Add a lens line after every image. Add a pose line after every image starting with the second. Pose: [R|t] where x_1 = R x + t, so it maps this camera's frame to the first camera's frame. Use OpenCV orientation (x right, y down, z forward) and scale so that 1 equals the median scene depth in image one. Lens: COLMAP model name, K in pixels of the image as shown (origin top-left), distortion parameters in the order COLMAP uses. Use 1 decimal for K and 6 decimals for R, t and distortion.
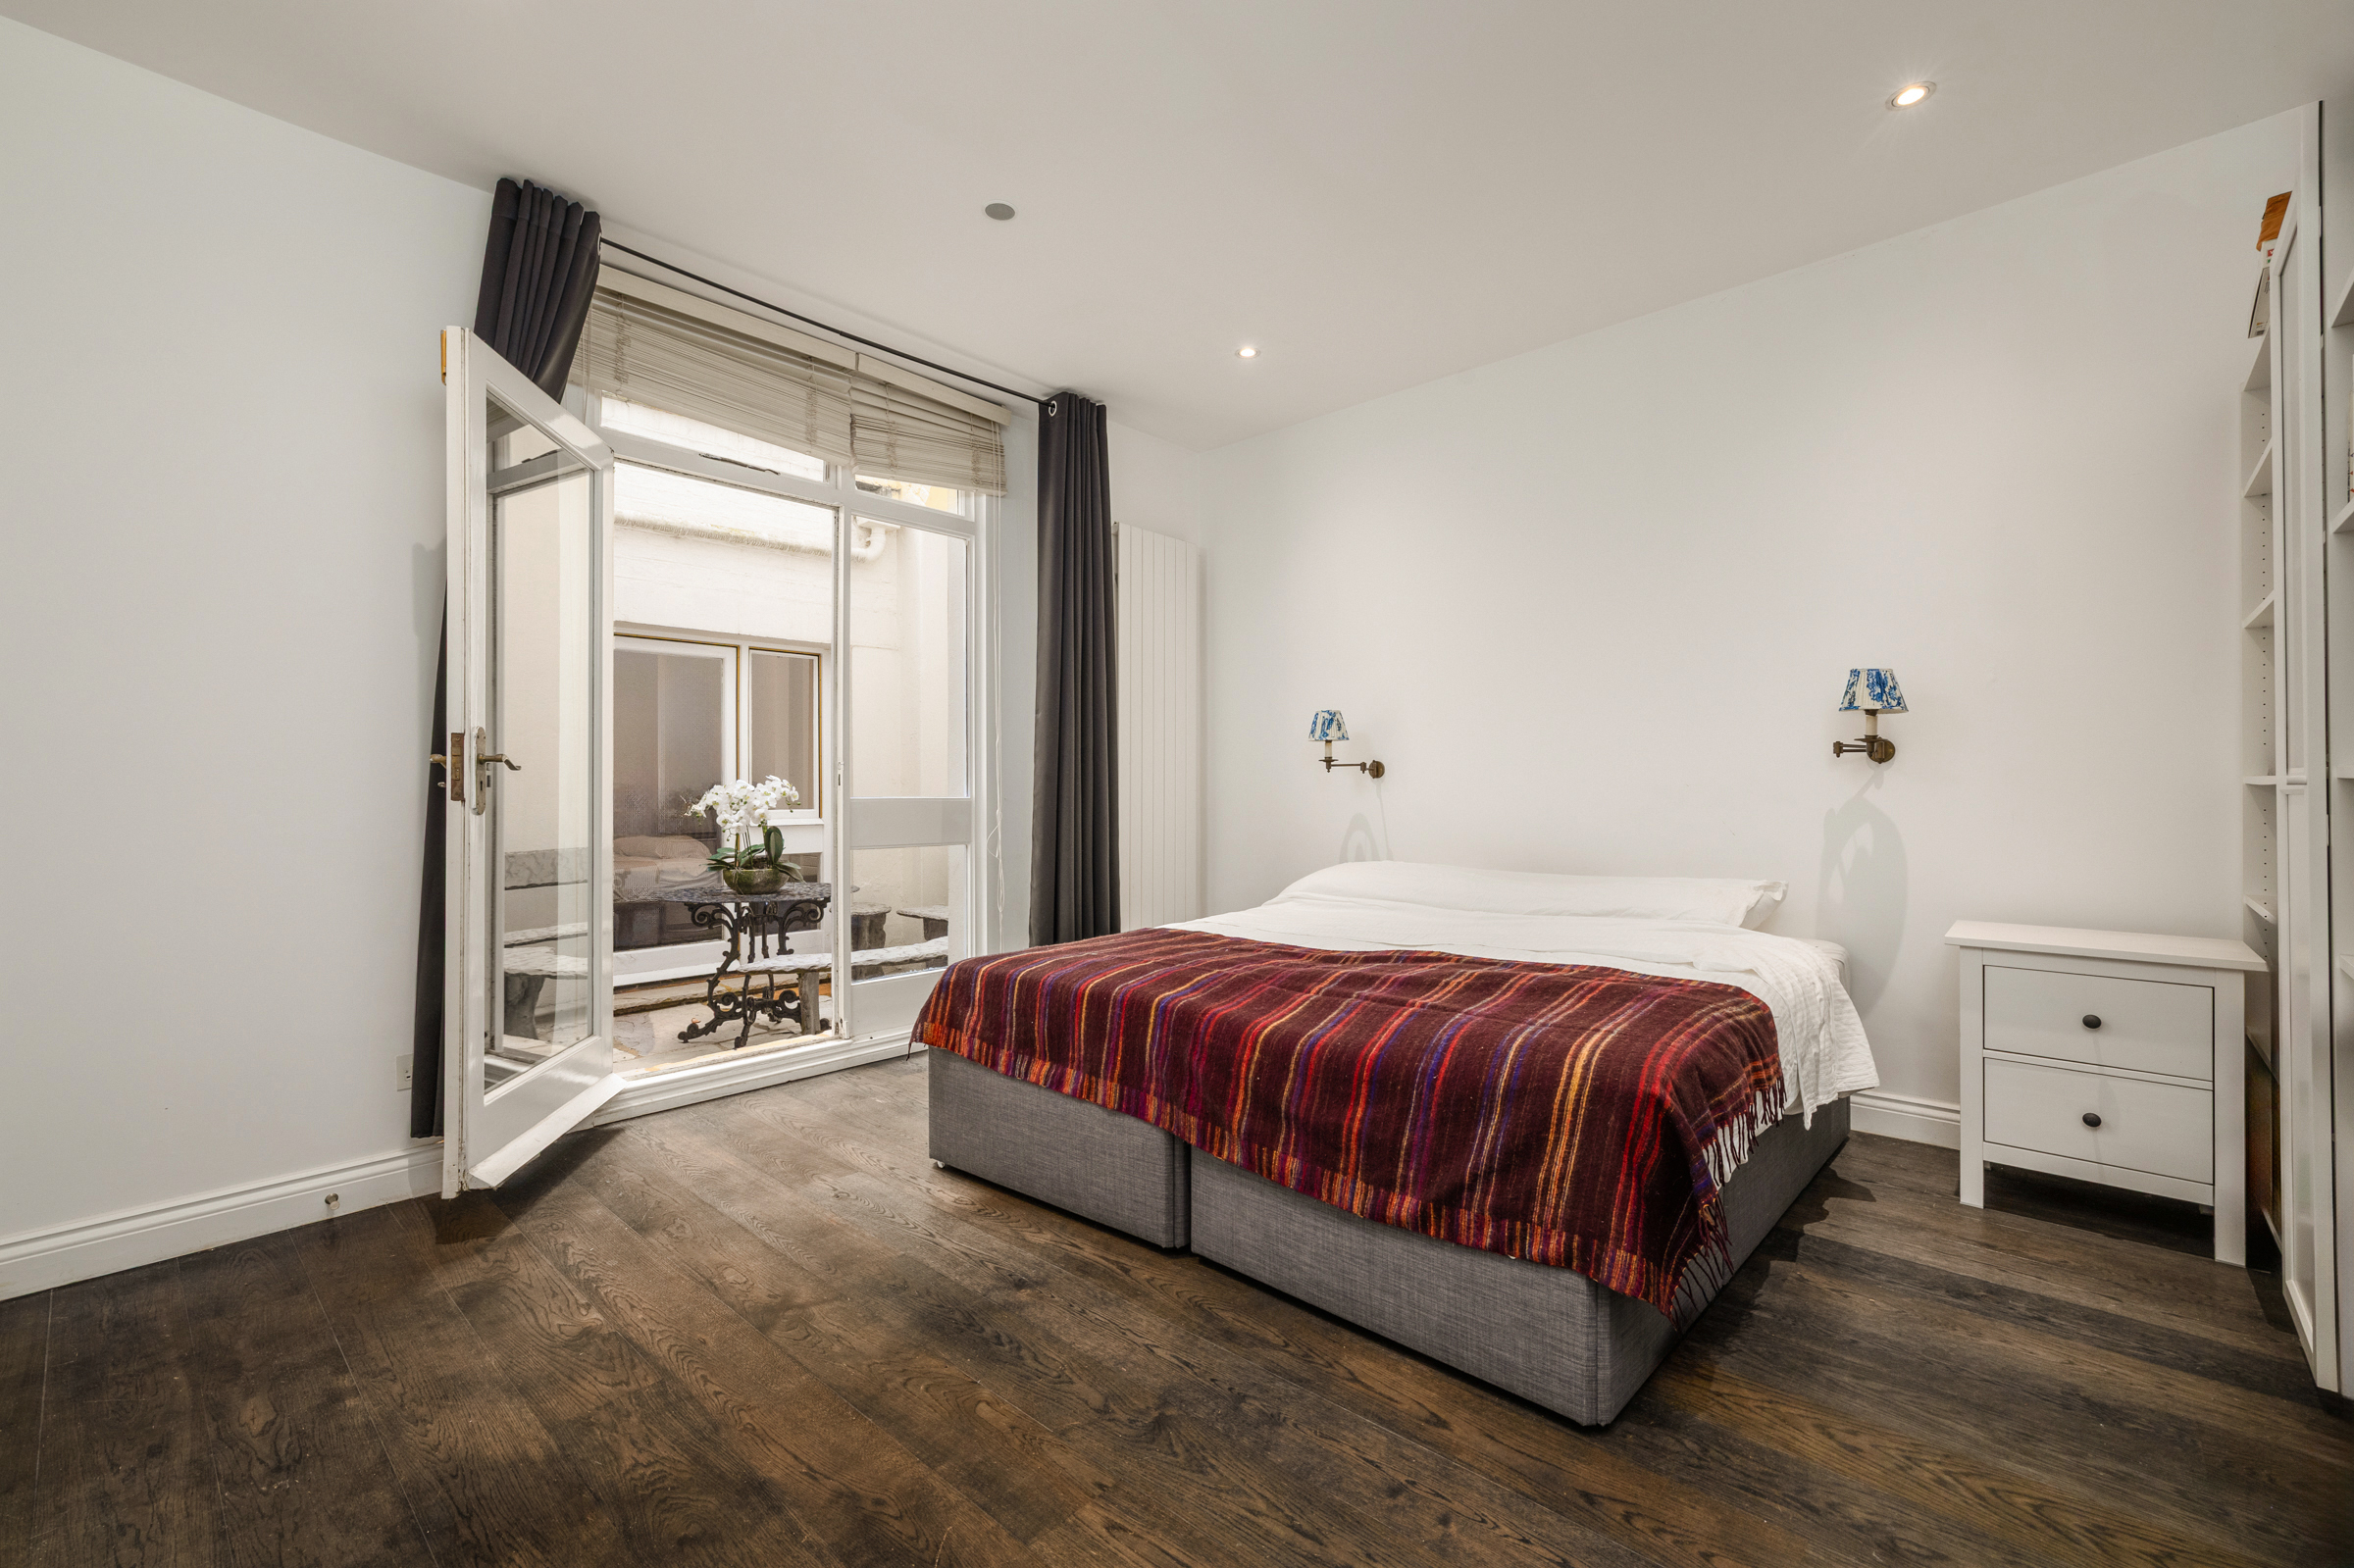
lens RADIAL K [[1021.5, 0, 1179.1], [0, 1021.5, 786.9], [0, 0, 1]] dist [0.001266, -0.000041]
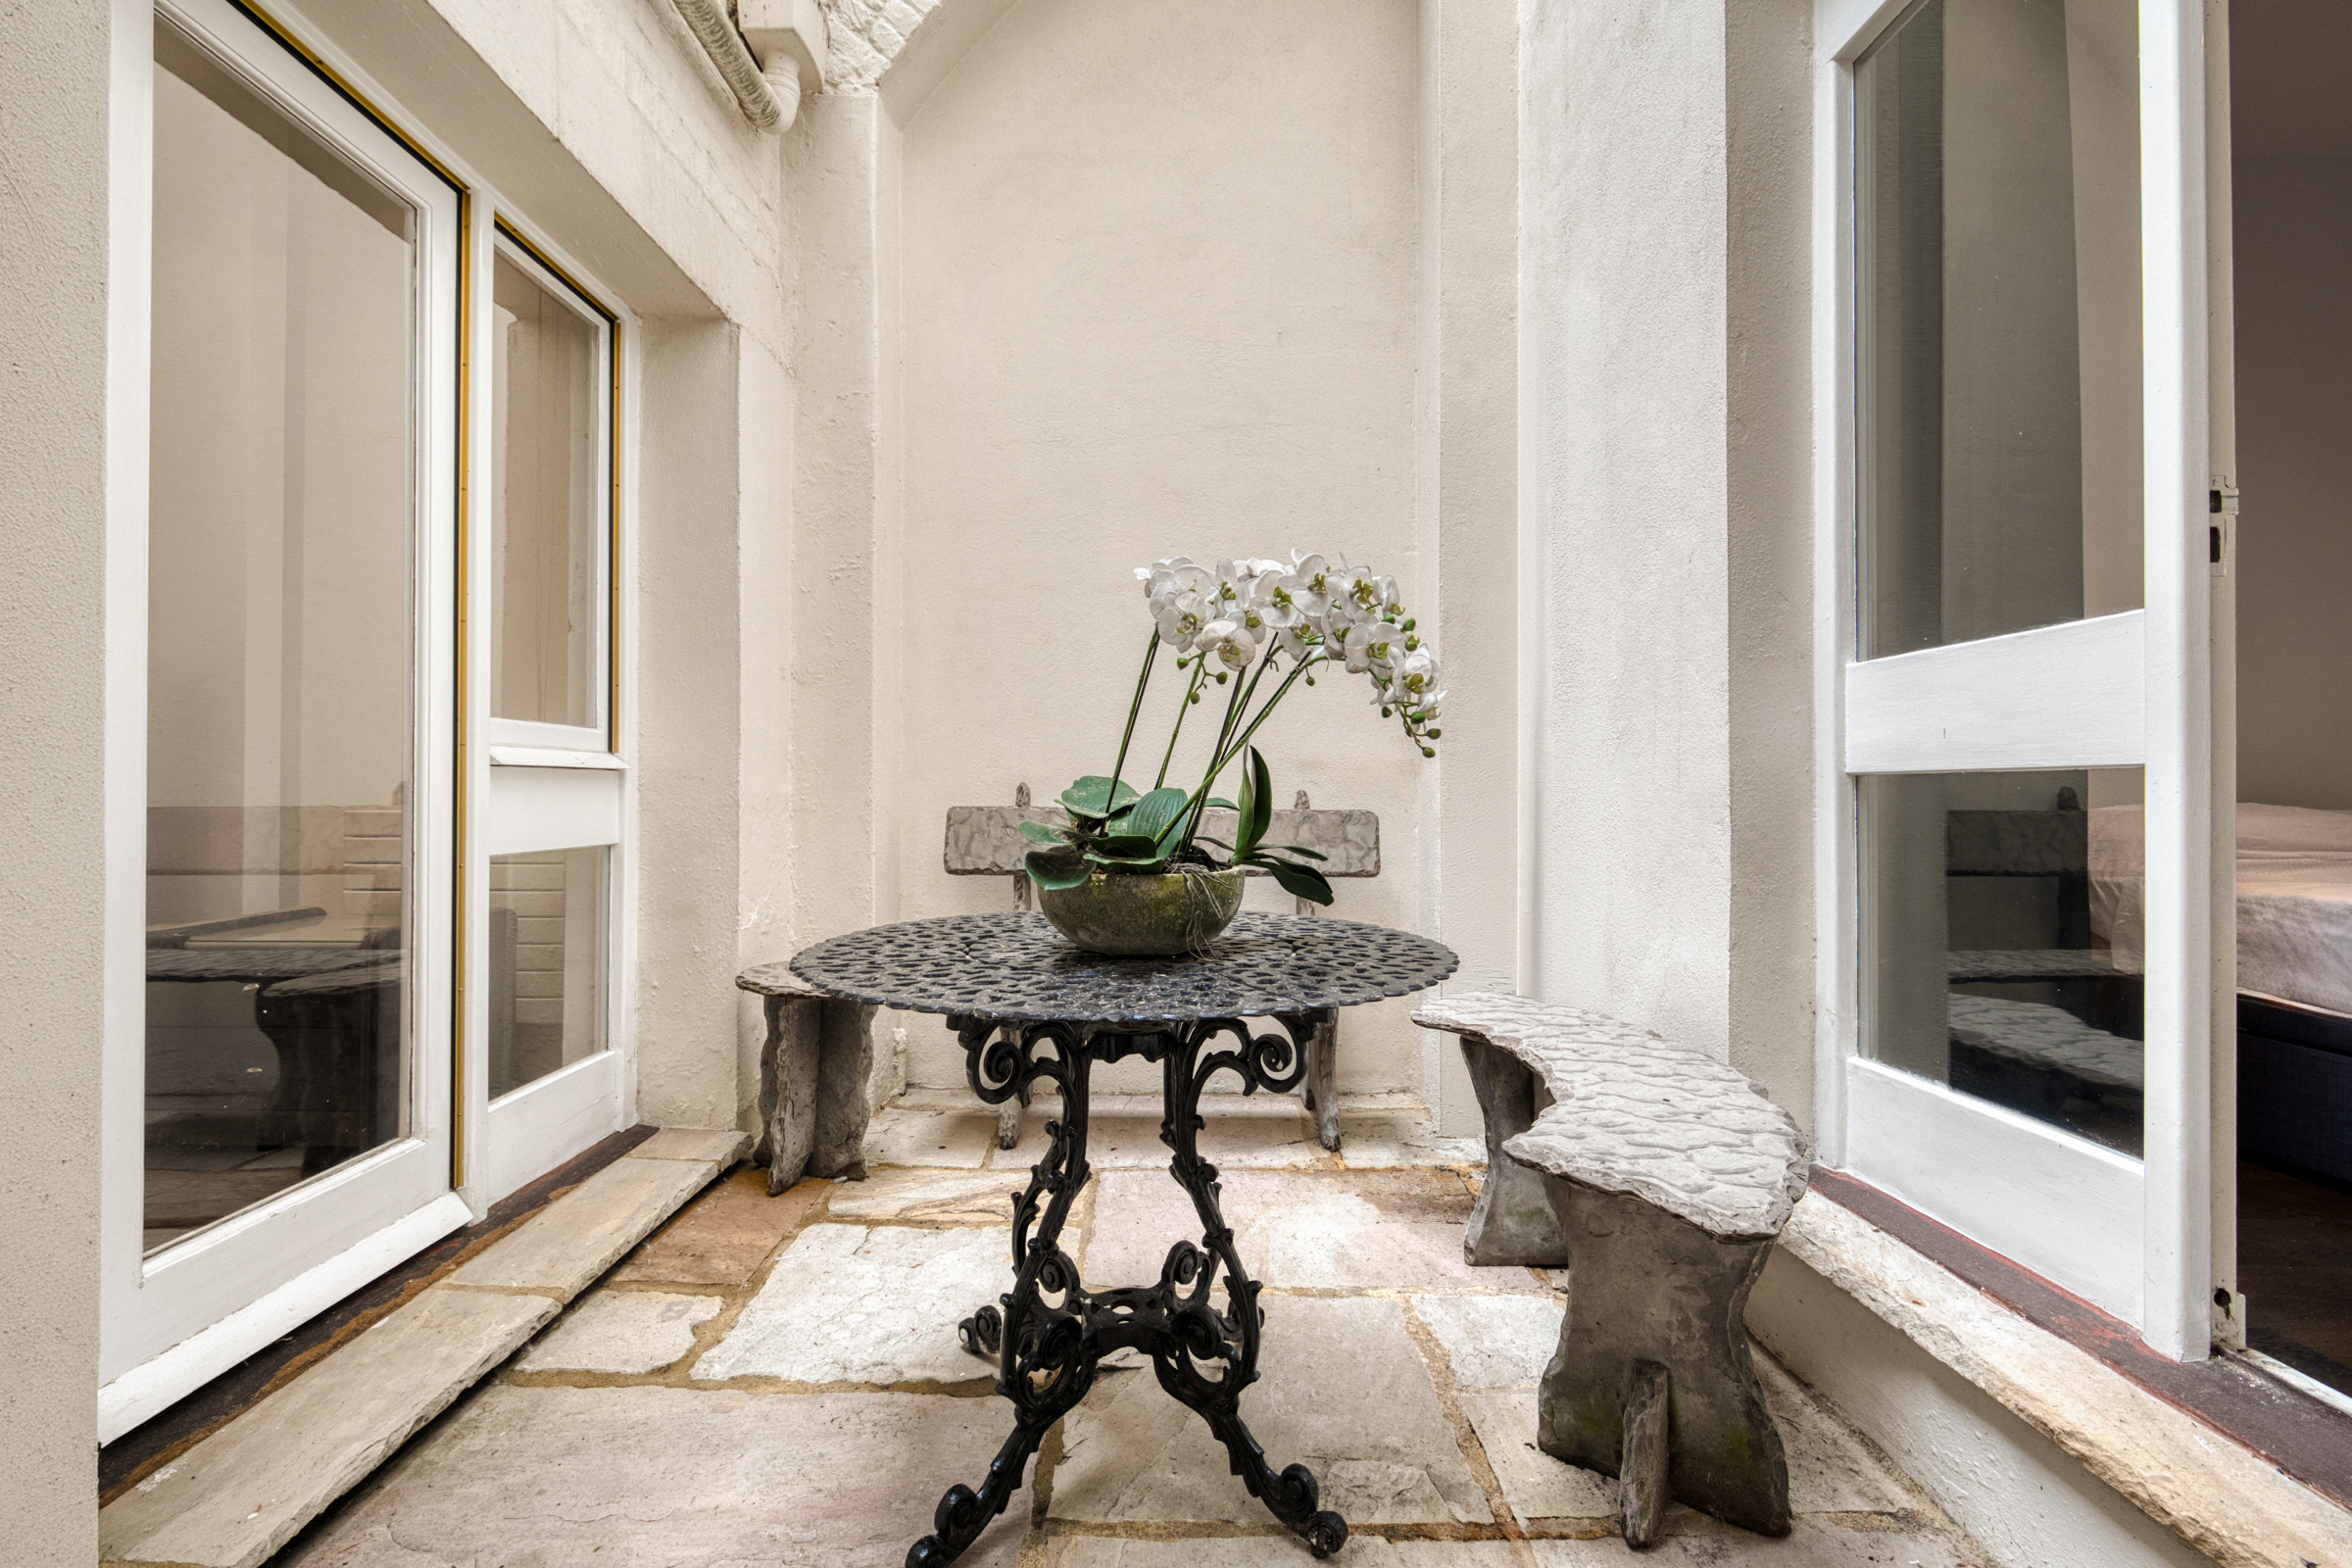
lens RADIAL K [[1020.7, 0, 1179.1], [0, 1020.7, 783.1], [0, 0, 1]] dist [0.001266, -0.000041]
pose [[0.716591, 0.005429, 0.697472, -0.614133], [-0.007735, 0.999970, 0.000163, 0.053740], [-0.697451, -0.005512, 0.716612, 0.776038]]
